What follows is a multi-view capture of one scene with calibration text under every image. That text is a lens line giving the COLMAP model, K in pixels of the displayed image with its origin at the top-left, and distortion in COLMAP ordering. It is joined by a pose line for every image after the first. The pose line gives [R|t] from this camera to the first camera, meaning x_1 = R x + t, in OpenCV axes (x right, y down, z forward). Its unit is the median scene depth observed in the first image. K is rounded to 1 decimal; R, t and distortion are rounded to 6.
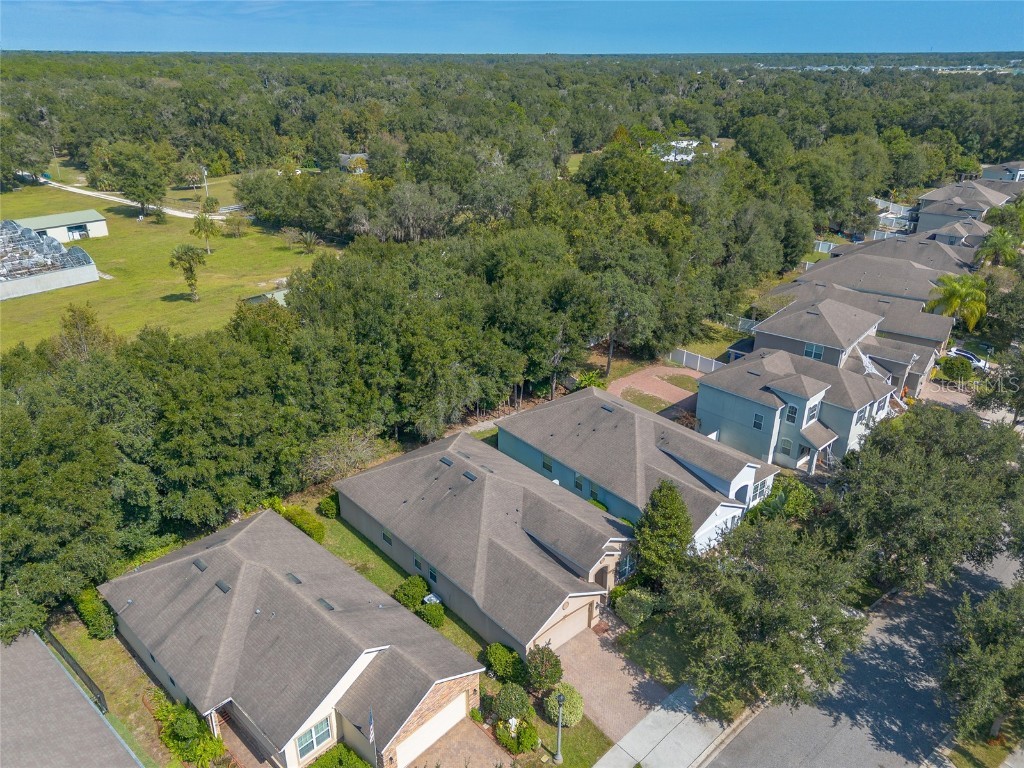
lens RADIAL K [[722.0, 0, 512.0], [0, 722.0, 384.0], [0, 0, 1]] dist [0.069430, -0.068969]
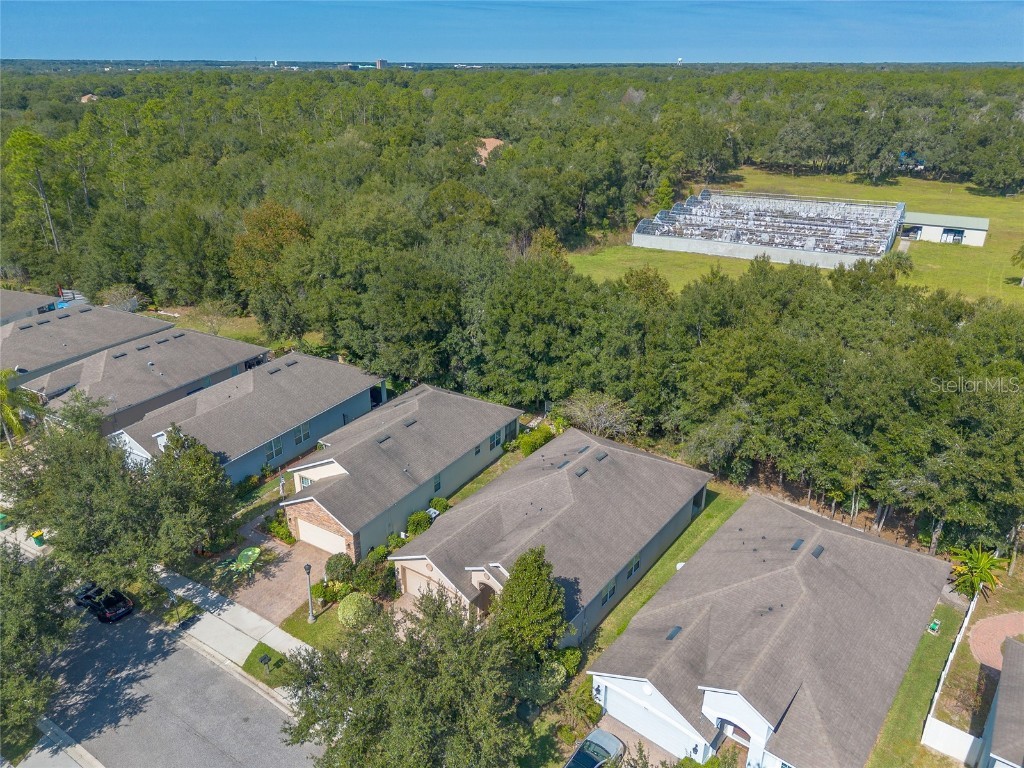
lens RADIAL K [[722.0, 0, 512.0], [0, 722.0, 384.0], [0, 0, 1]] dist [0.069430, -0.068969]
pose [[0.192917, 0.396188, -0.897674, 0.641928], [-0.409413, 0.863918, 0.293304, -0.190324], [0.891720, 0.310936, 0.328869, 0.472824]]
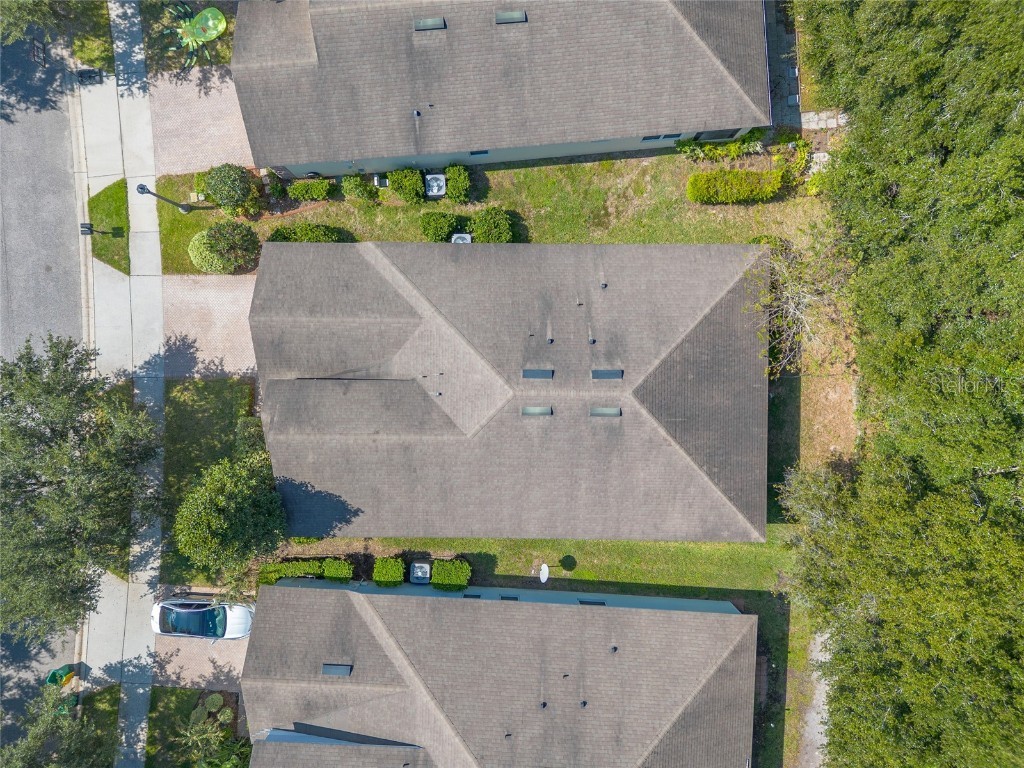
lens RADIAL K [[722.0, 0, 512.0], [0, 722.0, 384.0], [0, 0, 1]] dist [0.069430, -0.068969]
pose [[-0.672757, 0.739716, 0.014771, -0.038743], [-0.298968, -0.290058, 0.909112, -0.306954], [0.676769, 0.607196, 0.416290, 0.627106]]
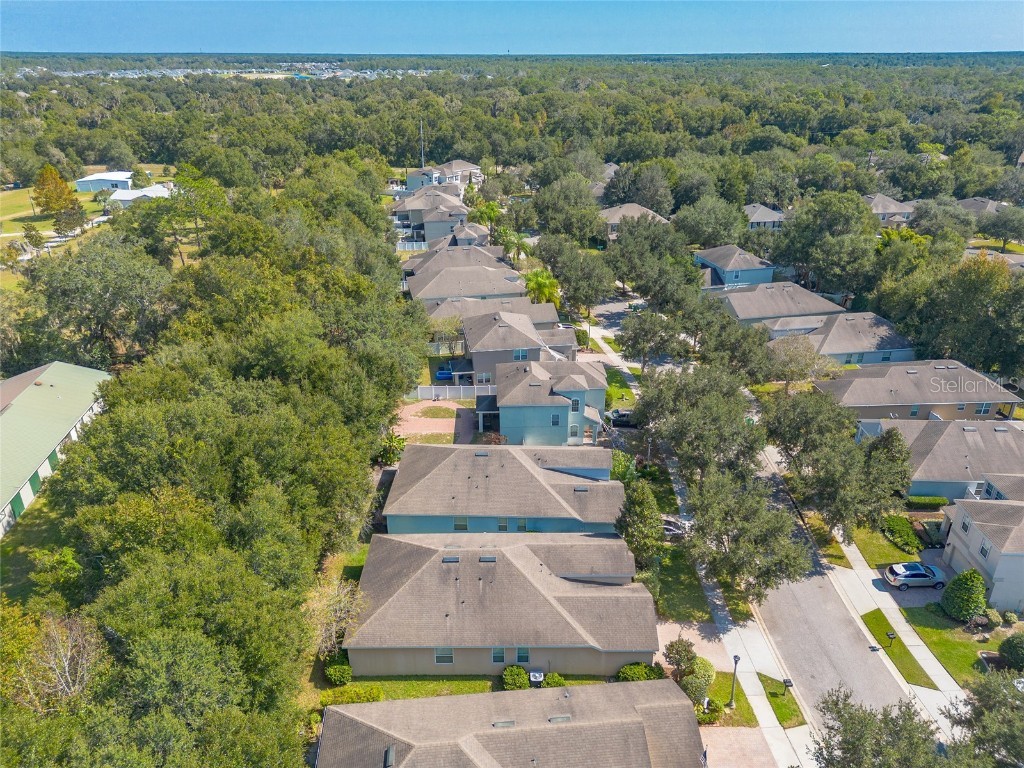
lens RADIAL K [[722.0, 0, 512.0], [0, 722.0, 384.0], [0, 0, 1]] dist [0.069430, -0.068969]
pose [[0.657391, -0.309076, 0.687247, -0.559547], [0.309132, 0.942352, 0.128102, -0.193505], [-0.687222, 0.128237, 0.715039, 0.158130]]
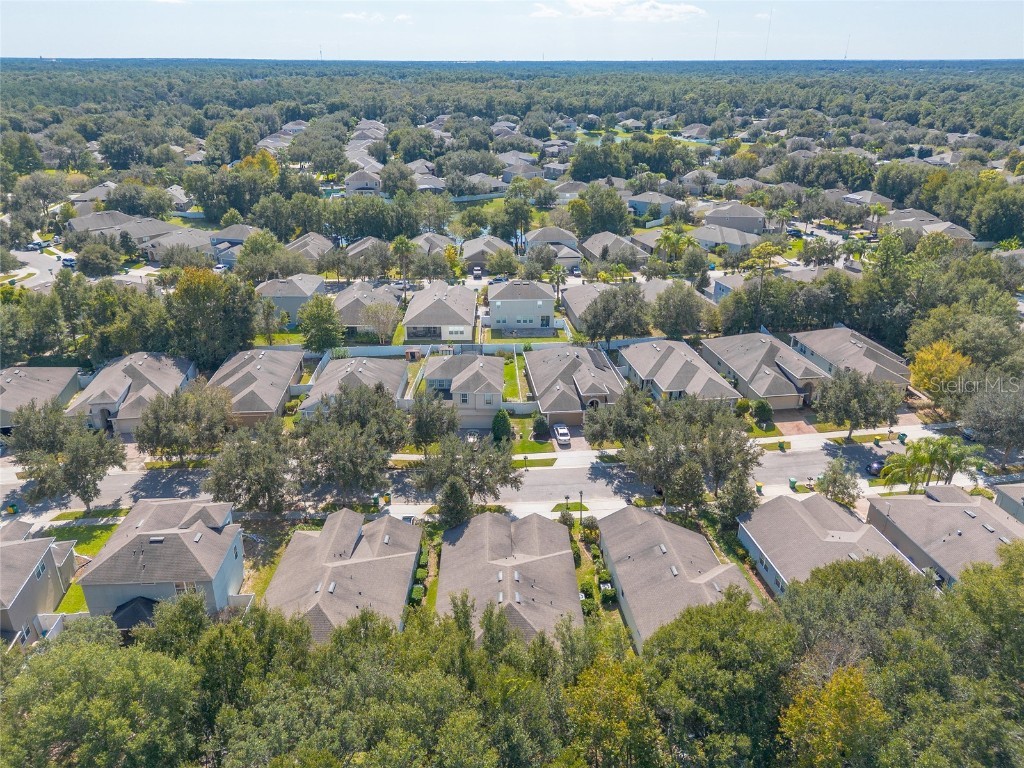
lens RADIAL K [[722.0, 0, 512.0], [0, 722.0, 384.0], [0, 0, 1]] dist [0.069430, -0.068969]
pose [[-0.761193, -0.263384, 0.592633, -0.571734], [0.265972, 0.706645, 0.655676, -0.749590], [-0.591476, 0.656720, -0.467841, 1.126708]]
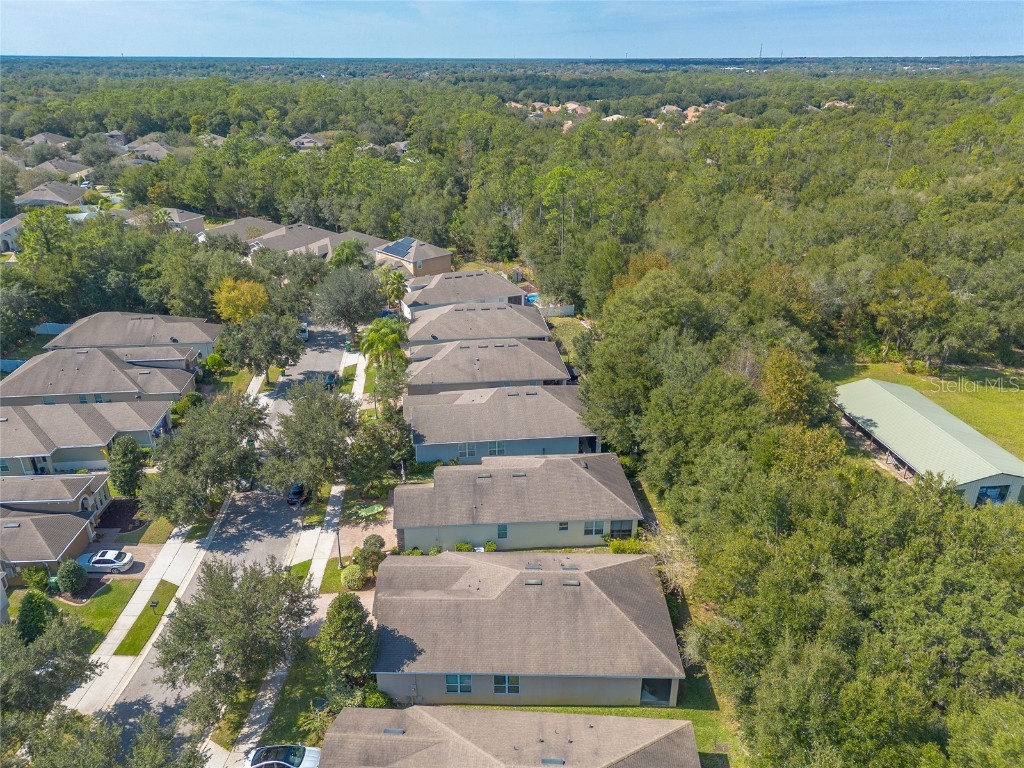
lens RADIAL K [[707.7, 0, 511.5], [0, 707.7, 407.0], [0, 0, 1]] dist [0.058370, -0.063195]
pose [[-0.681505, 0.321195, -0.657559, 0.458377], [-0.302212, 0.694815, 0.652610, -0.566003], [0.666497, 0.643480, -0.376451, 0.998883]]
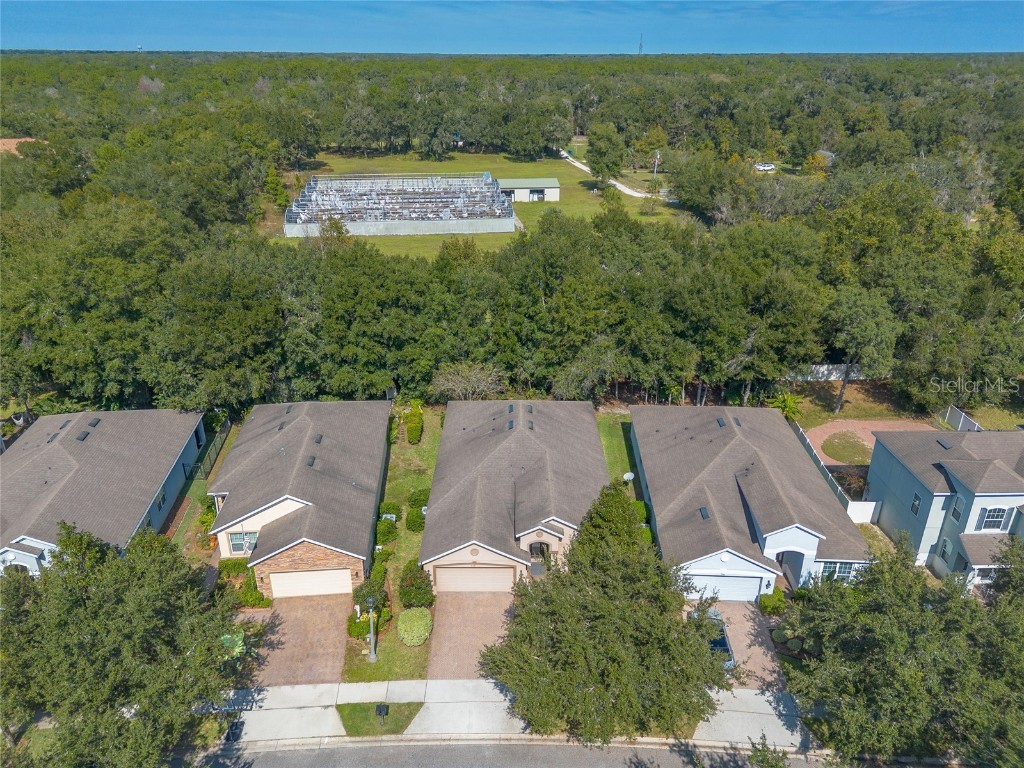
lens RADIAL K [[722.0, 0, 512.0], [0, 722.0, 384.0], [0, 0, 1]] dist [0.069430, -0.068969]
pose [[0.743660, 0.276816, -0.608558, 0.465603], [-0.278112, 0.955846, 0.094934, -0.023349], [0.607967, 0.098649, 0.787810, 0.139858]]
